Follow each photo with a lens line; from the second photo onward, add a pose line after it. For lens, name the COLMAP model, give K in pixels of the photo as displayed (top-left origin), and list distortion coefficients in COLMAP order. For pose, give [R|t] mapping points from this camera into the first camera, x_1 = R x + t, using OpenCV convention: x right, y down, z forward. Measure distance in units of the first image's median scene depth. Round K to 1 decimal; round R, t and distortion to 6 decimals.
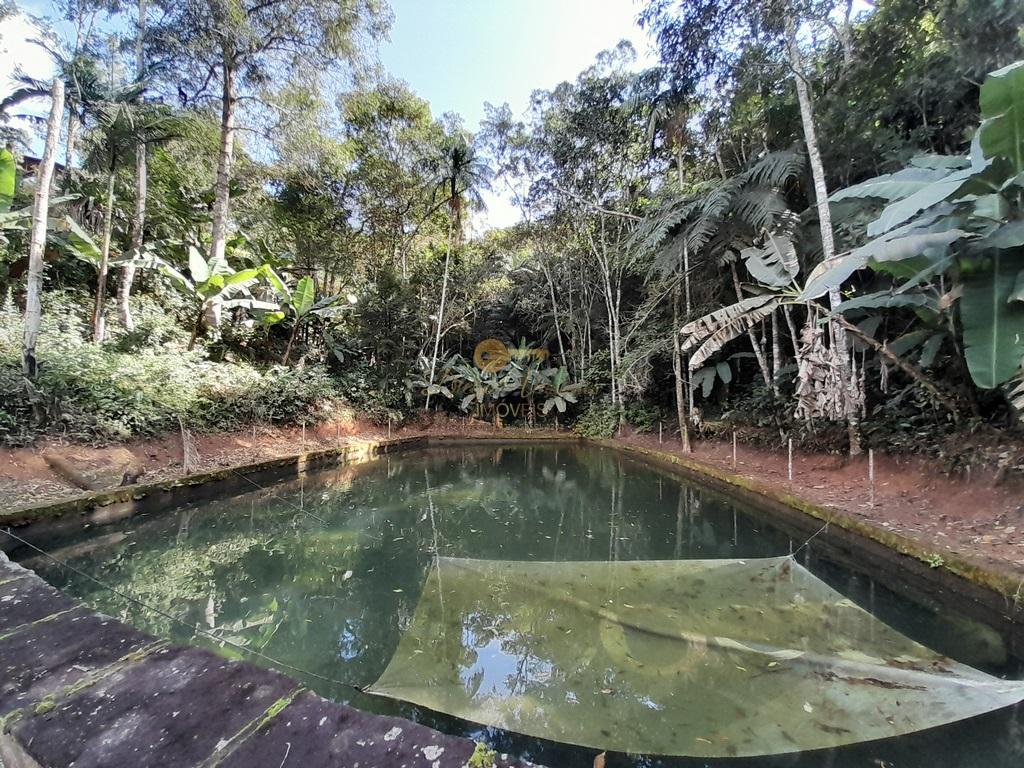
lens RADIAL K [[397.4, 0, 516.0], [0, 397.4, 397.5], [0, 0, 1]] dist [0.011480, -0.009893]
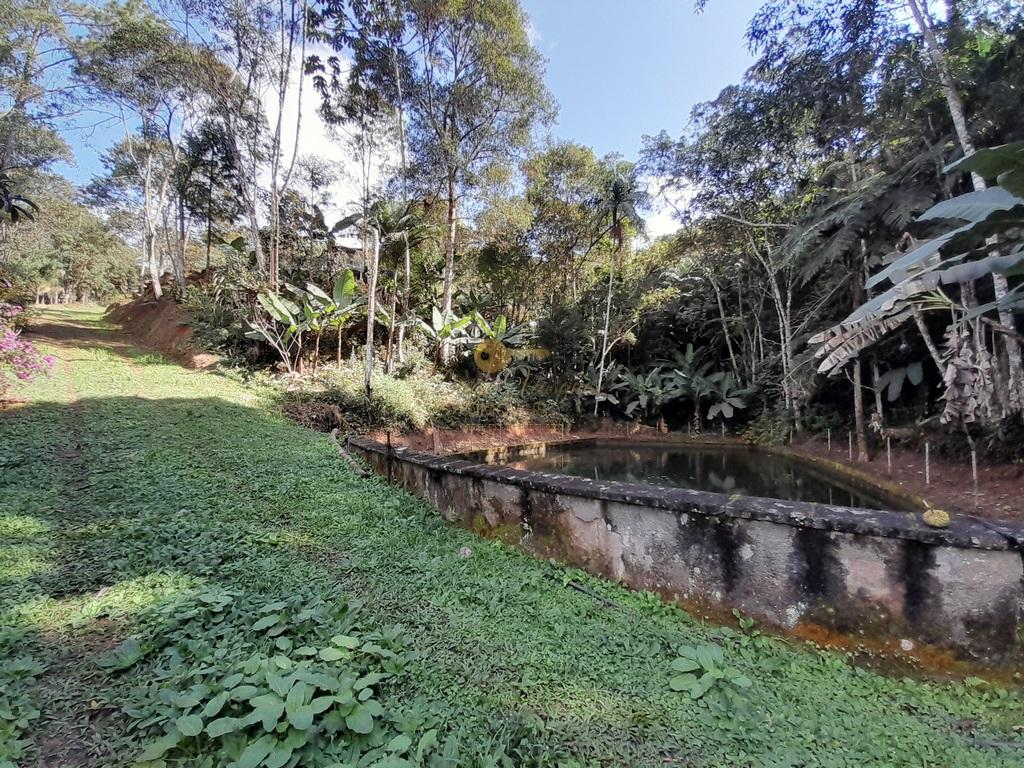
lens RADIAL K [[402.7, 0, 519.9], [0, 402.7, 388.9], [0, 0, 1]] dist [0.021805, -0.018410]
pose [[0.908190, -0.025636, -0.417773, 0.067432], [0.010314, 0.999190, -0.038893, -0.001873], [0.418432, 0.031013, 0.907719, -0.143075]]
